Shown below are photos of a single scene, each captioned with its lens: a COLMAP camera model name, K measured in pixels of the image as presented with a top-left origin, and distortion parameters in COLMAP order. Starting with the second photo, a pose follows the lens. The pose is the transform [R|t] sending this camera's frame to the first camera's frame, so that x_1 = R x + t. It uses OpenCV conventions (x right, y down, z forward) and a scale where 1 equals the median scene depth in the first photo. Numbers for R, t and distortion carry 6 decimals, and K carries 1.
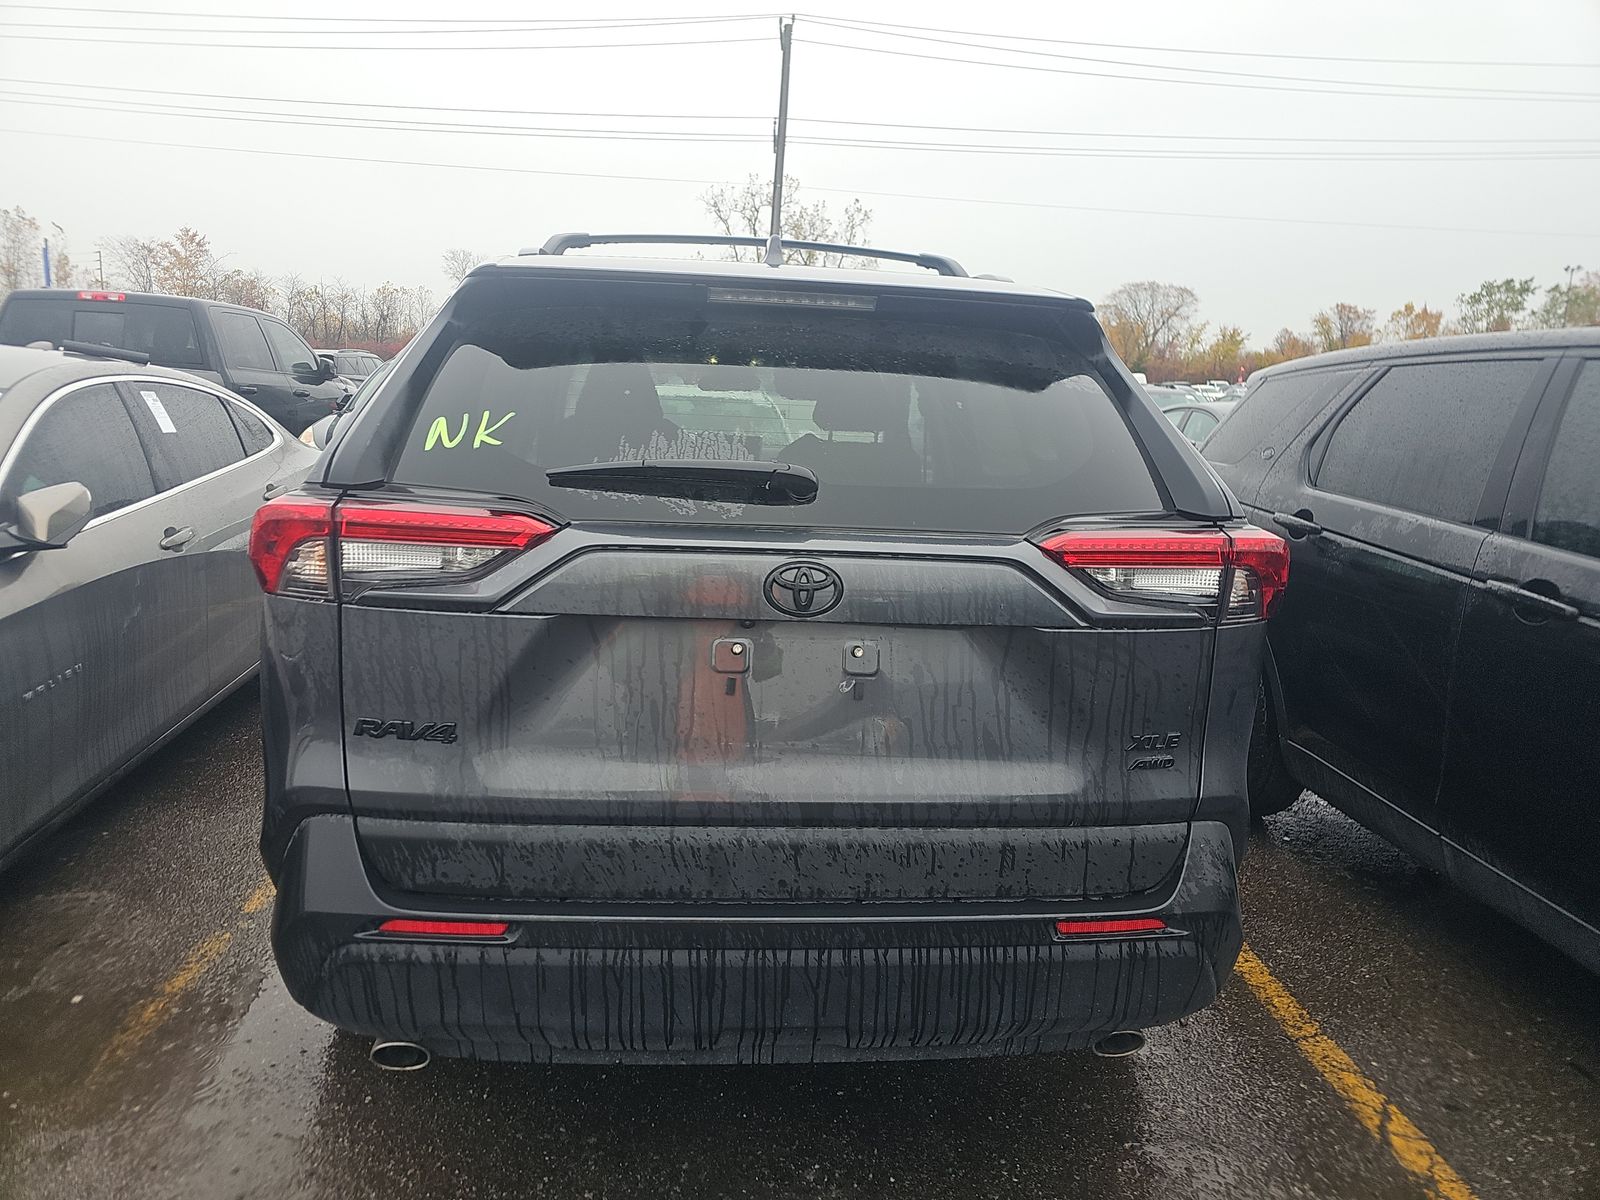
lens RADIAL K [[1092.9, 0, 800.0], [0, 1092.9, 600.0], [0, 0, 1]] dist [0.052350, -0.050617]
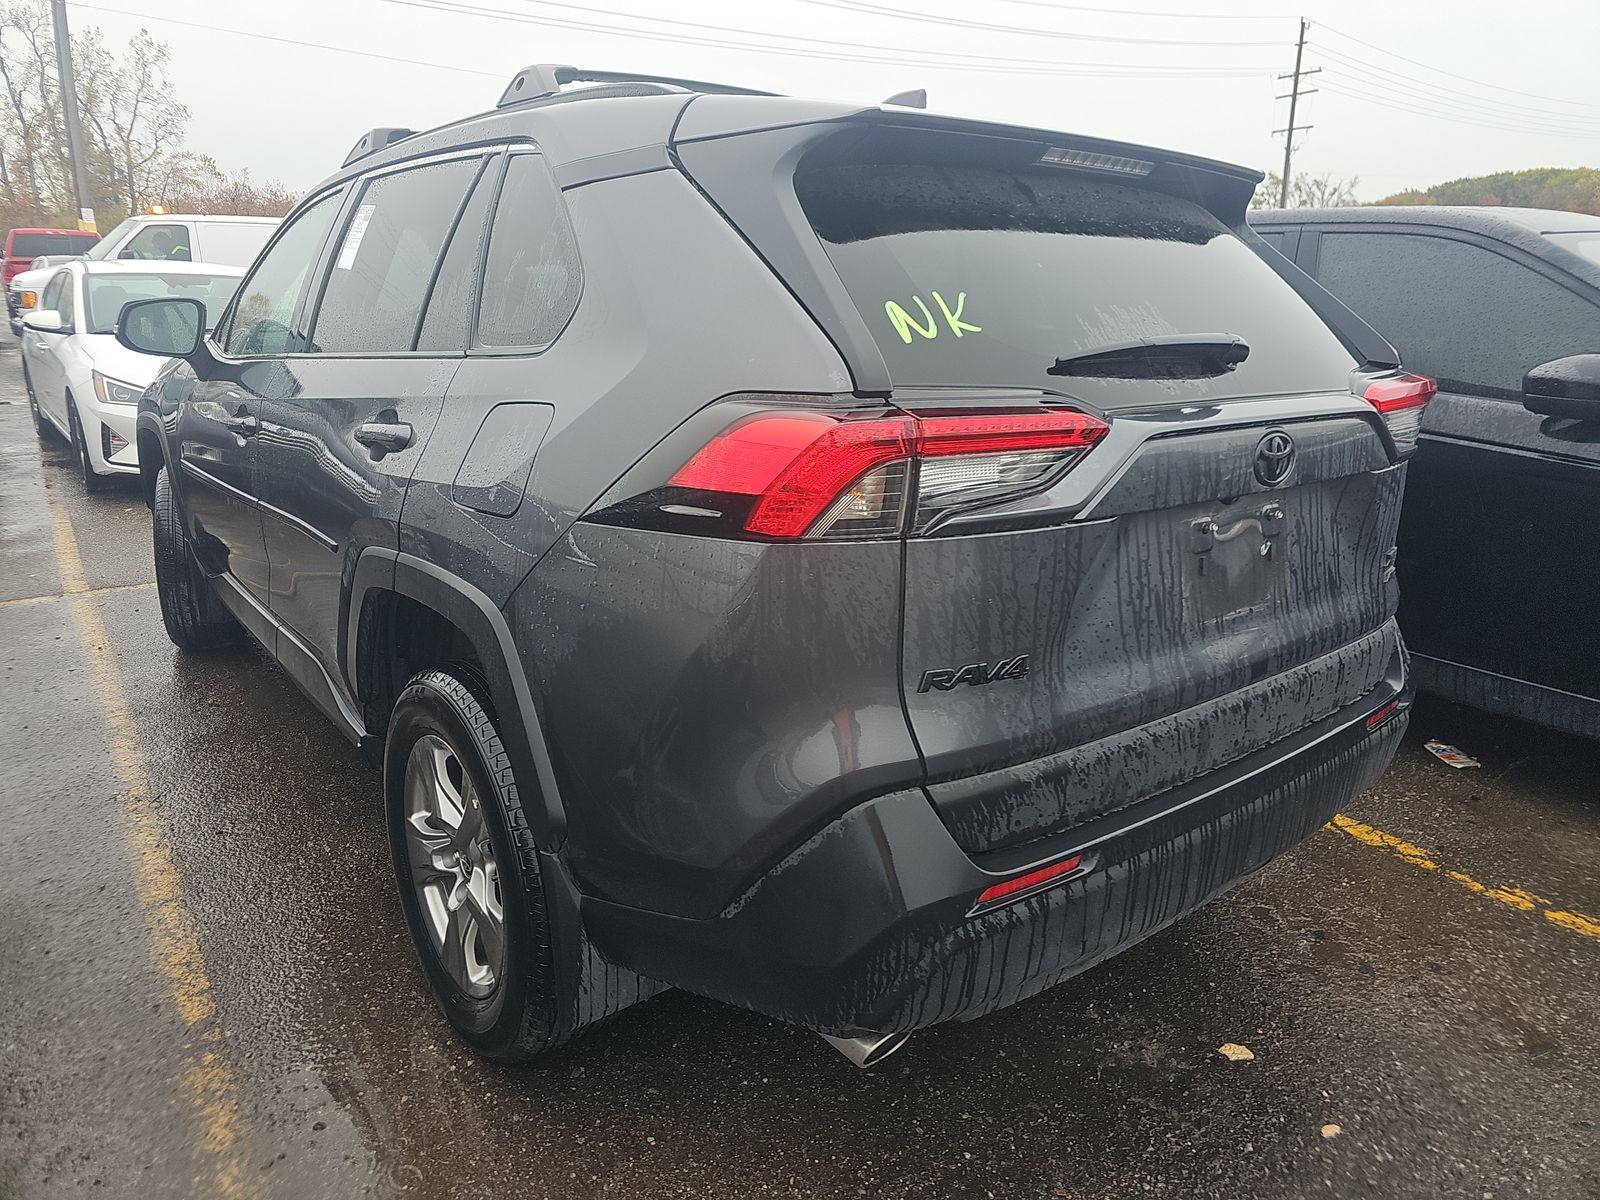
lens RADIAL K [[1092.9, 0, 800.0], [0, 1092.9, 600.0], [0, 0, 1]] dist [0.052350, -0.050617]
pose [[0.833207, -0.175513, 0.524367, -0.903669], [0.118929, 0.982977, 0.140040, -0.074219], [-0.540020, -0.054320, 0.839897, 0.354997]]
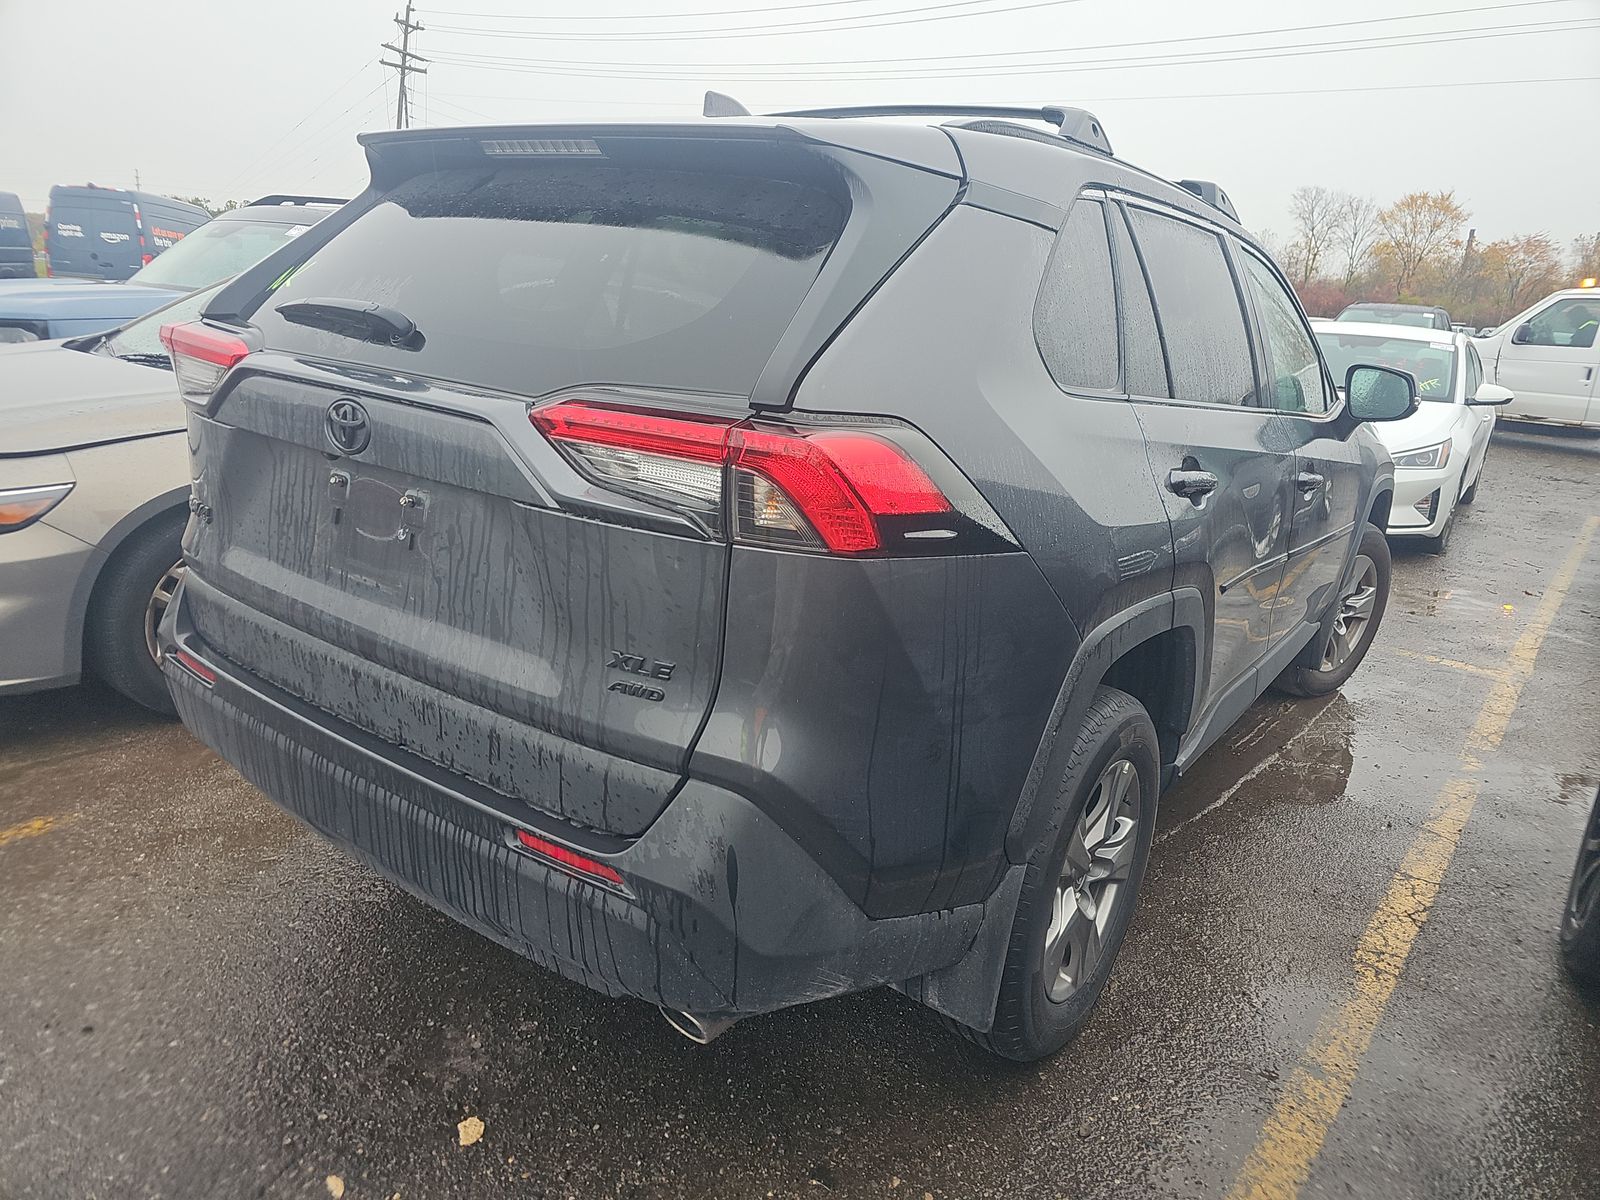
lens RADIAL K [[1064.2, 0, 798.0], [0, 1064.2, 628.1], [0, 0, 1]] dist [0.077941, 0.001119]
pose [[0.733770, 0.209210, -0.646385, 0.989673], [-0.169090, 0.977706, 0.124496, -0.021598], [0.658020, 0.017946, 0.752786, 0.499853]]
